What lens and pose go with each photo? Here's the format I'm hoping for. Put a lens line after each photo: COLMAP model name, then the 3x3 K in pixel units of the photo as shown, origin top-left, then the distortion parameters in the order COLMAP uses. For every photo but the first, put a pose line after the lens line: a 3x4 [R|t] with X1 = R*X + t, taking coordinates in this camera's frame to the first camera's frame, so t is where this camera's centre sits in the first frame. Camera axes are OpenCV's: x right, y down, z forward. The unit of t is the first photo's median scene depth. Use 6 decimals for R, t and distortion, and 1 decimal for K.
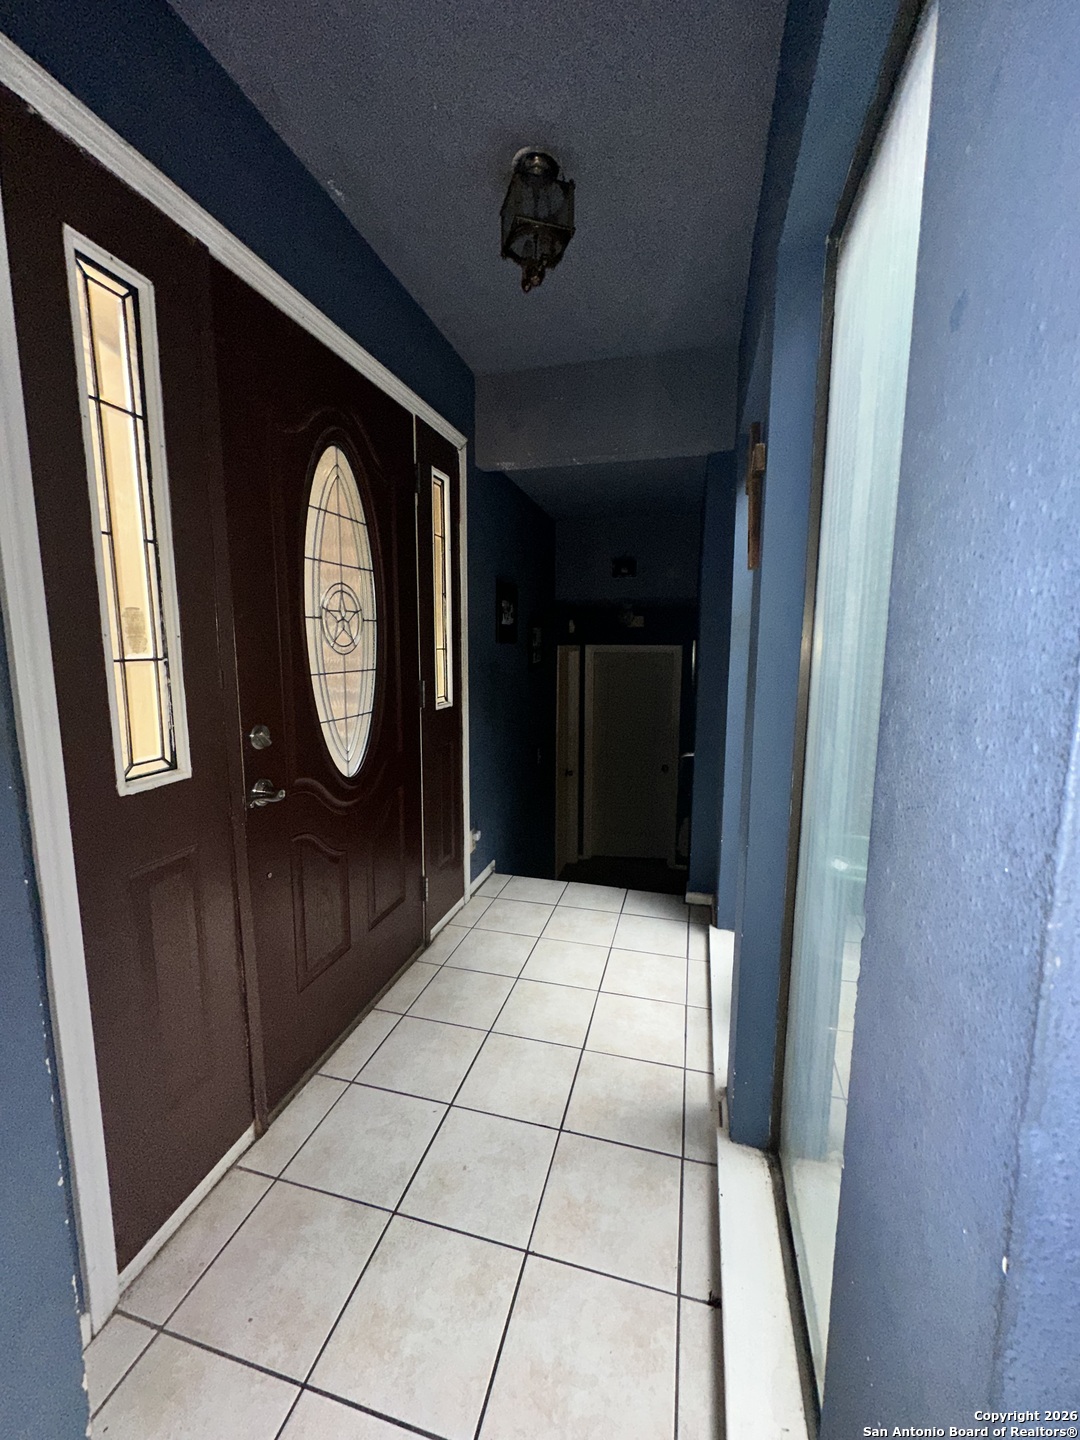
lens RADIAL K [[573.2, 0, 541.4], [0, 573.2, 719.9], [0, 0, 1]] dist [-0.002626, 0.000313]
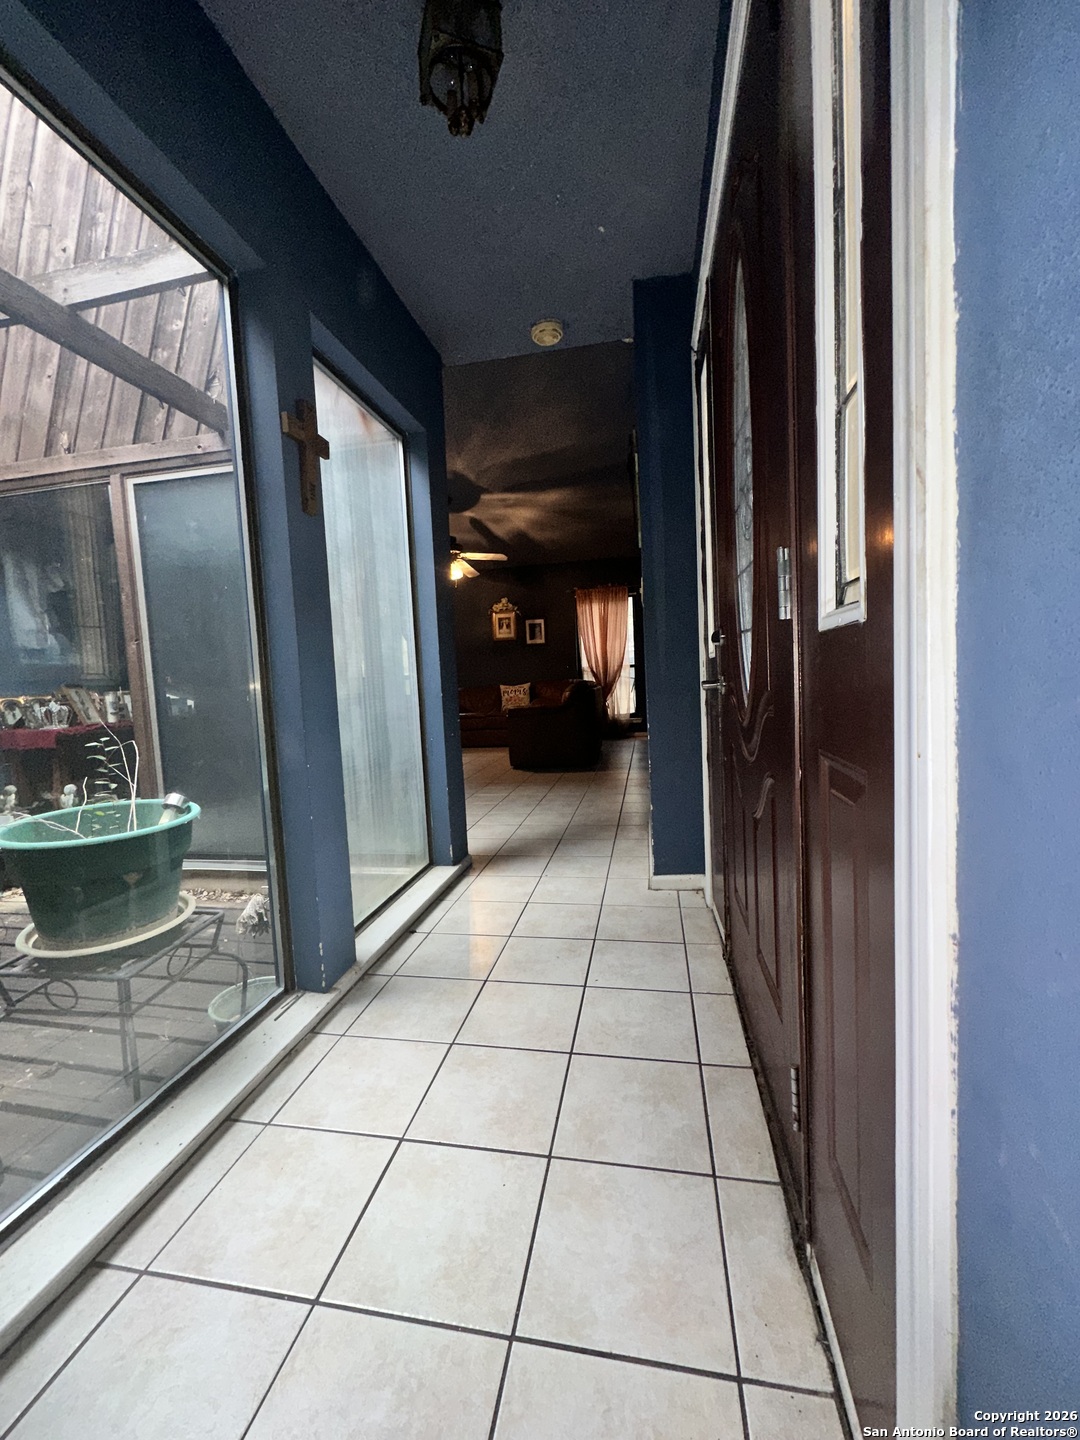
lens RADIAL K [[573.2, 0, 541.4], [0, 573.2, 719.9], [0, 0, 1]] dist [-0.002626, 0.000313]
pose [[-0.996130, 0.051047, -0.071552, -0.019625], [0.033265, 0.972463, 0.230672, -0.066251], [0.081356, 0.227399, -0.970397, 1.688700]]
